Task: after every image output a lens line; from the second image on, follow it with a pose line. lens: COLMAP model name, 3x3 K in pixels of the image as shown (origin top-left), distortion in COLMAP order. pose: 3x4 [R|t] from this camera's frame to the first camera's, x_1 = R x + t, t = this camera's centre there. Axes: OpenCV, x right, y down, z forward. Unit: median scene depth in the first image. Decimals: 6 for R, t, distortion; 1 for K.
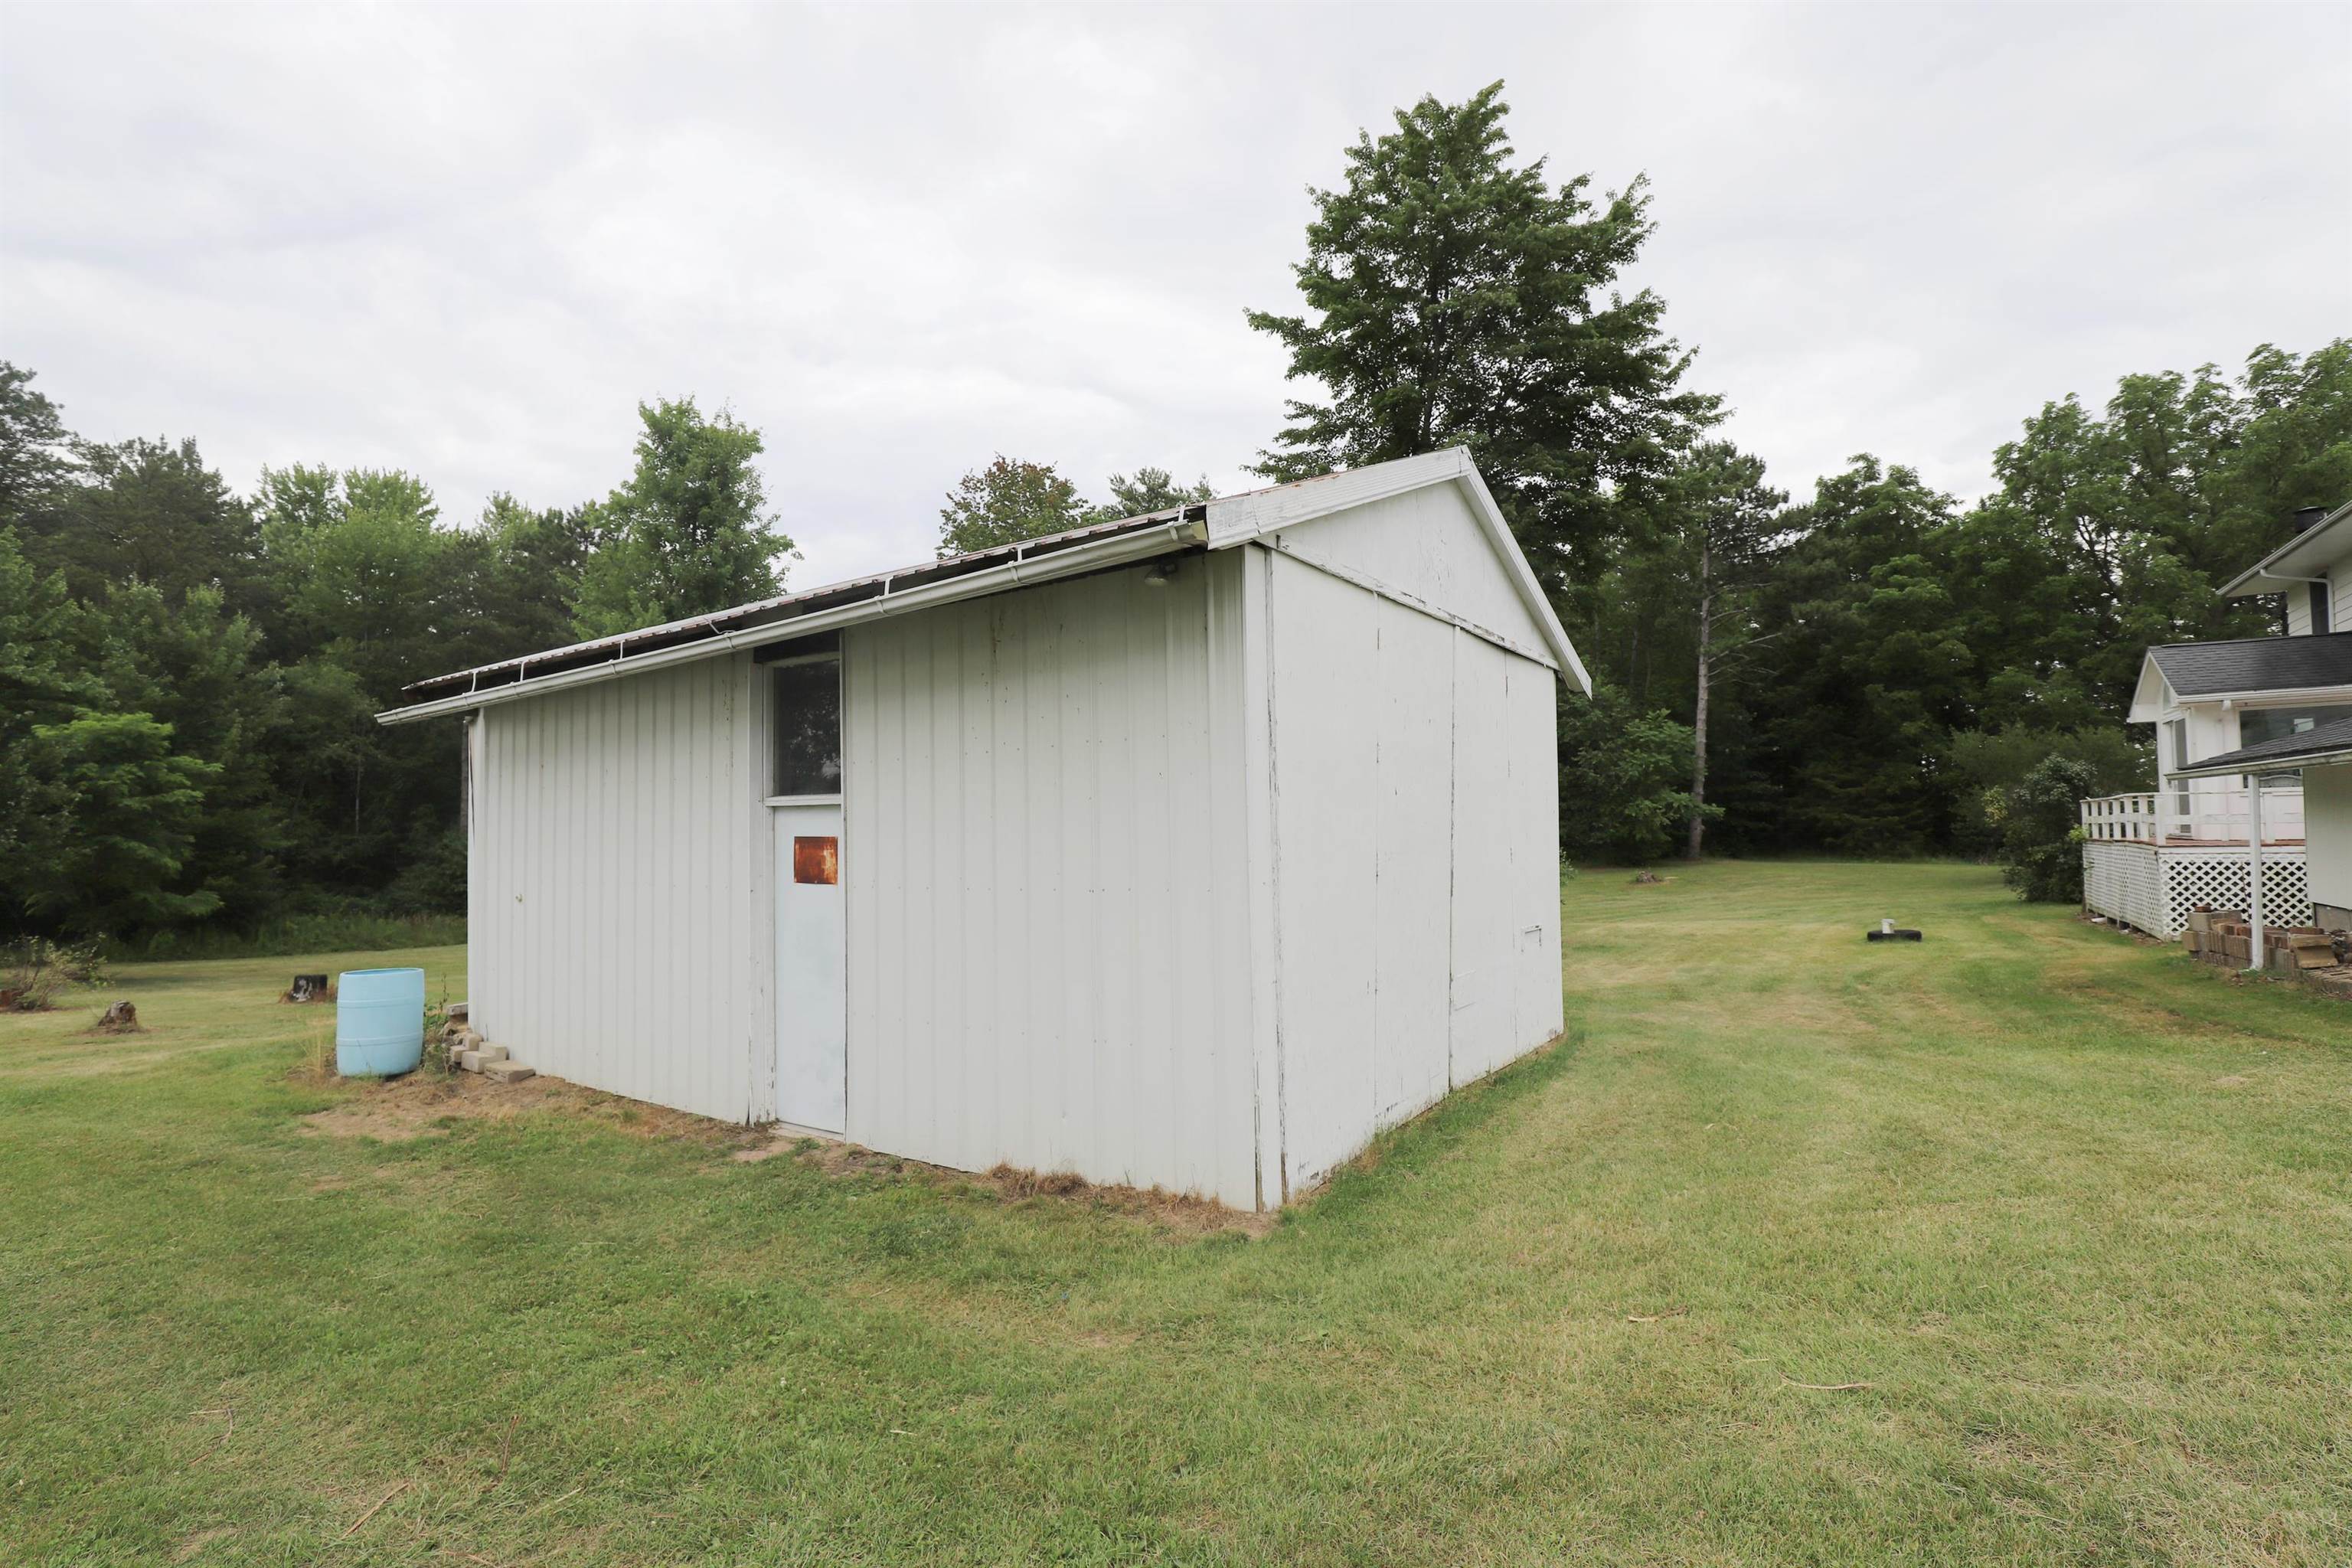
lens RADIAL K [[1075.1, 0, 1178.5], [0, 1075.1, 793.1], [0, 0, 1]] dist [-0.051660, 0.012291]
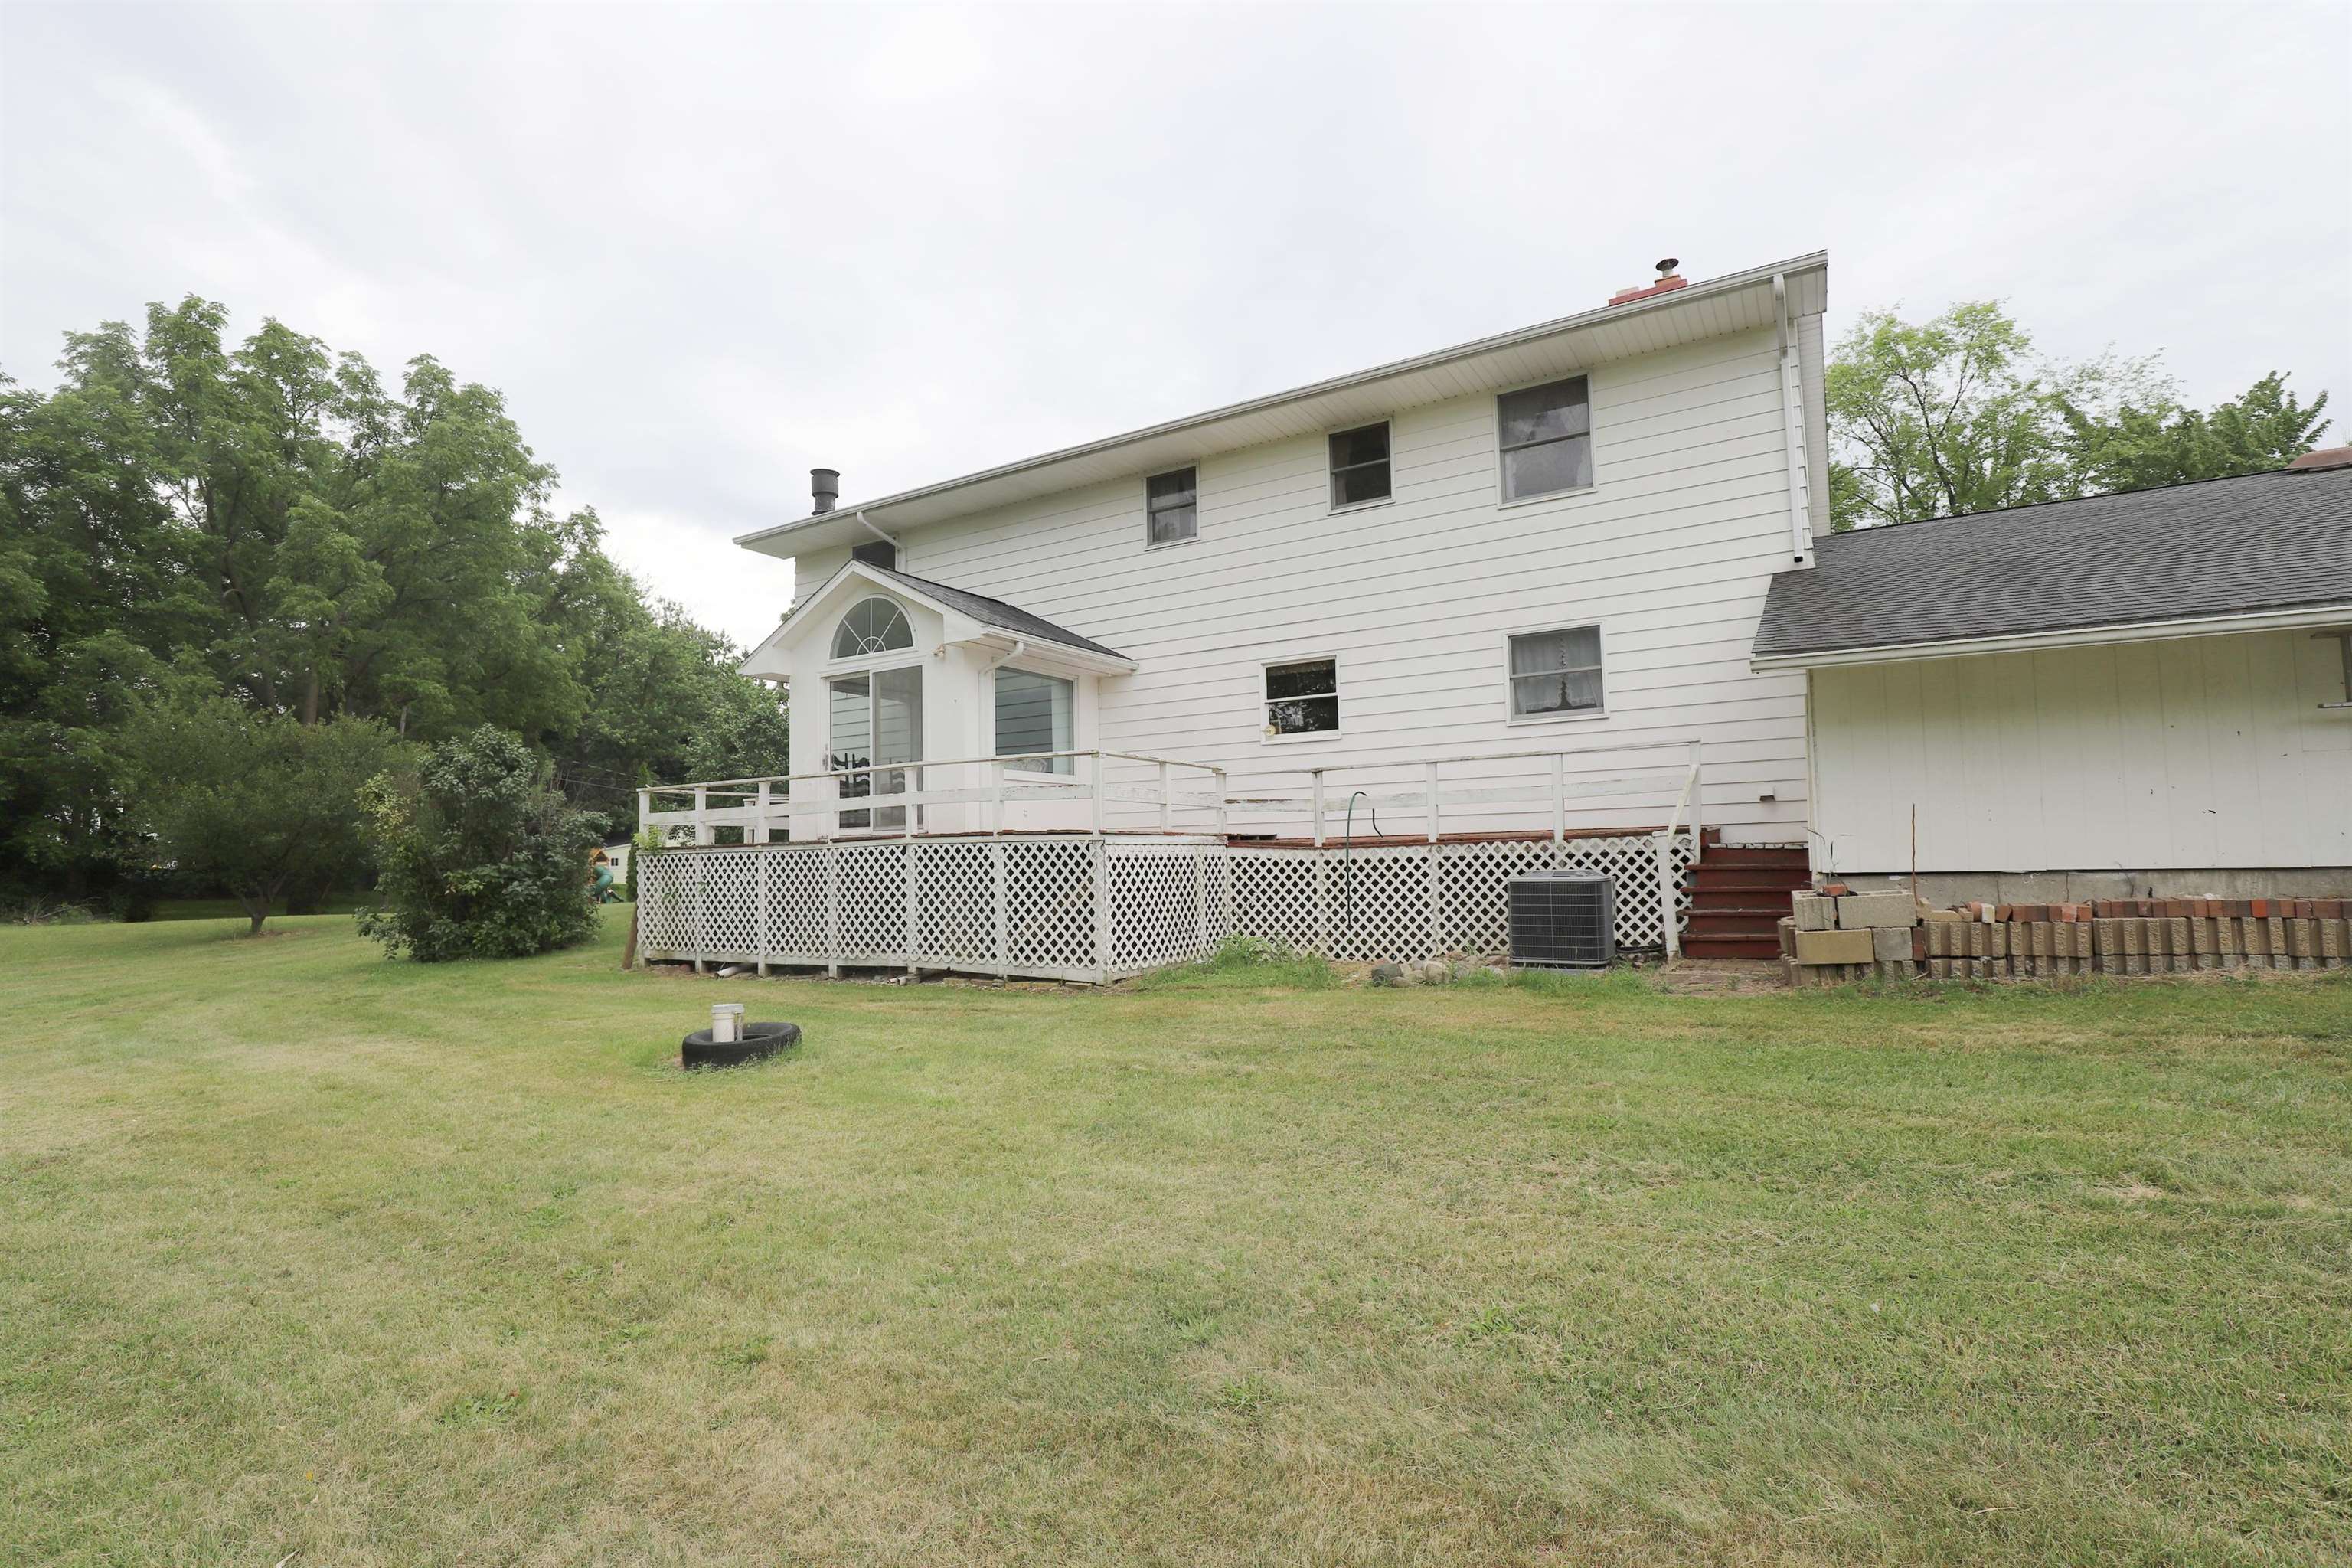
lens RADIAL K [[1075.1, 0, 1178.5], [0, 1075.1, 793.1], [0, 0, 1]] dist [-0.051660, 0.012291]
pose [[-0.045611, 0.074597, 0.996170, 0.092919], [-0.019694, 0.996947, -0.075557, 0.024536], [-0.998765, -0.023065, -0.044002, 0.317429]]
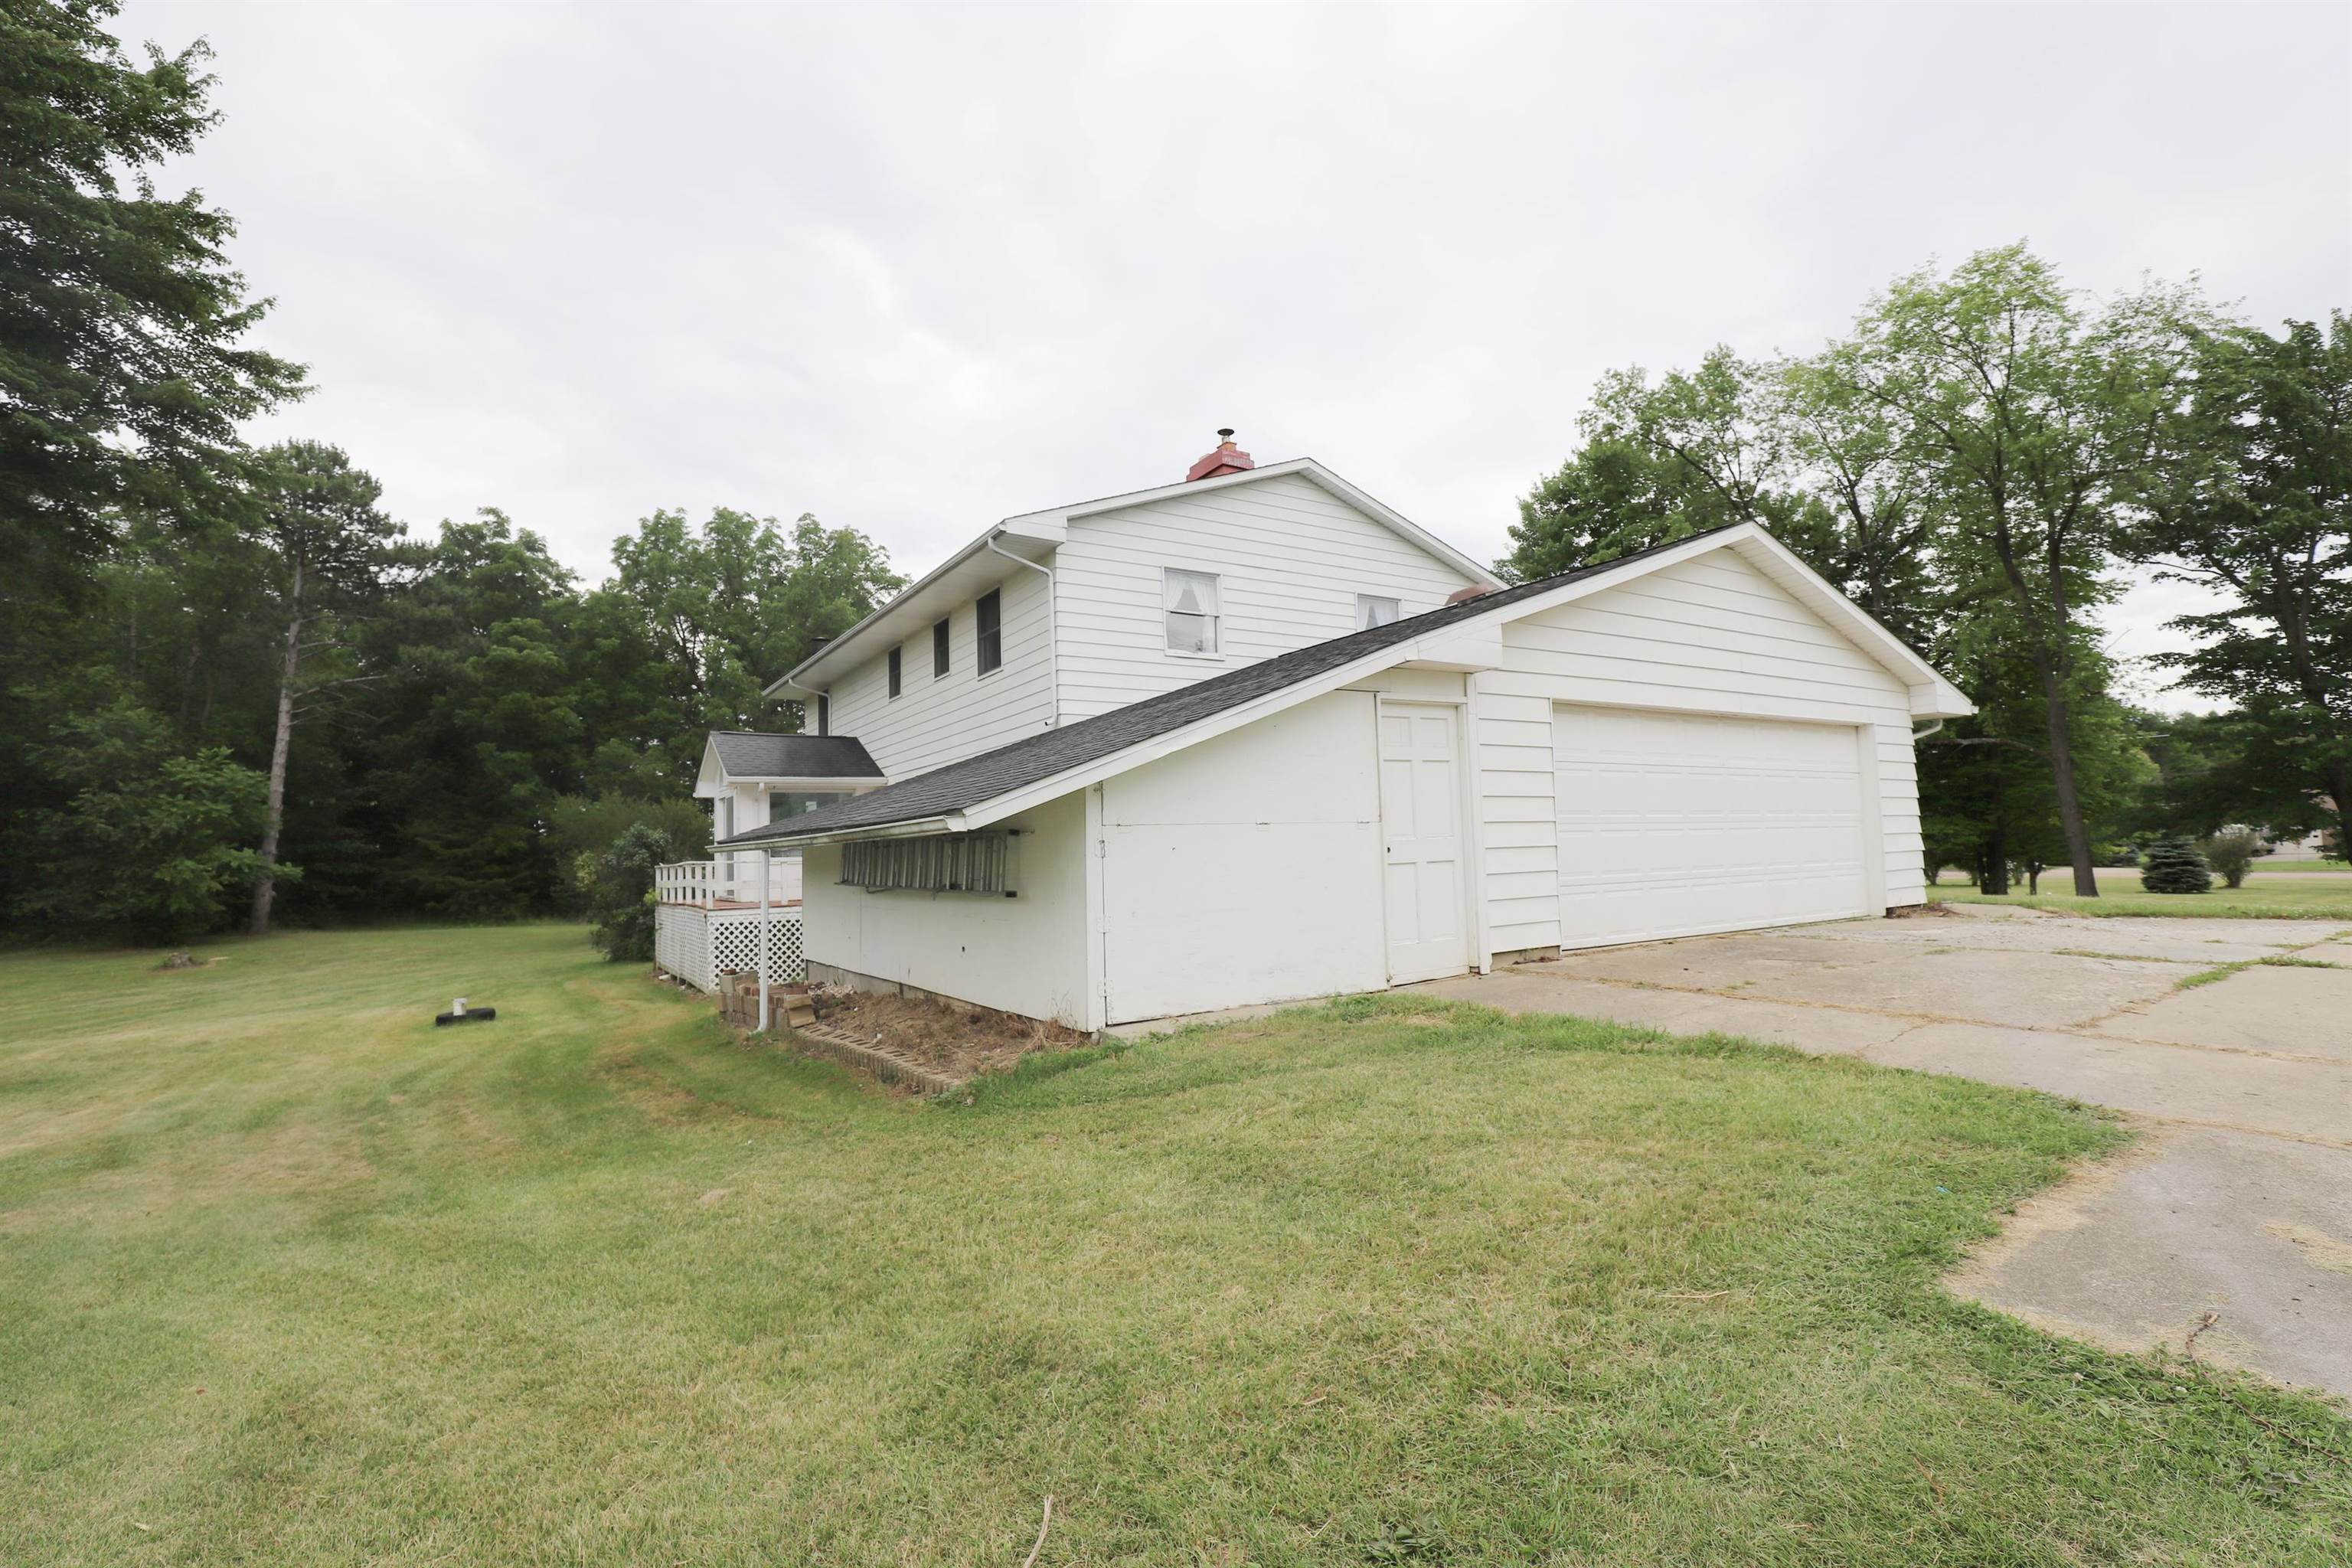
lens RADIAL K [[1075.1, 0, 1178.5], [0, 1075.1, 793.1], [0, 0, 1]] dist [-0.051660, 0.012291]
pose [[0.402627, 0.060665, 0.913352, 0.032845], [-0.009649, 0.998027, -0.062035, -0.002622], [-0.915313, 0.016164, 0.402418, 0.025163]]
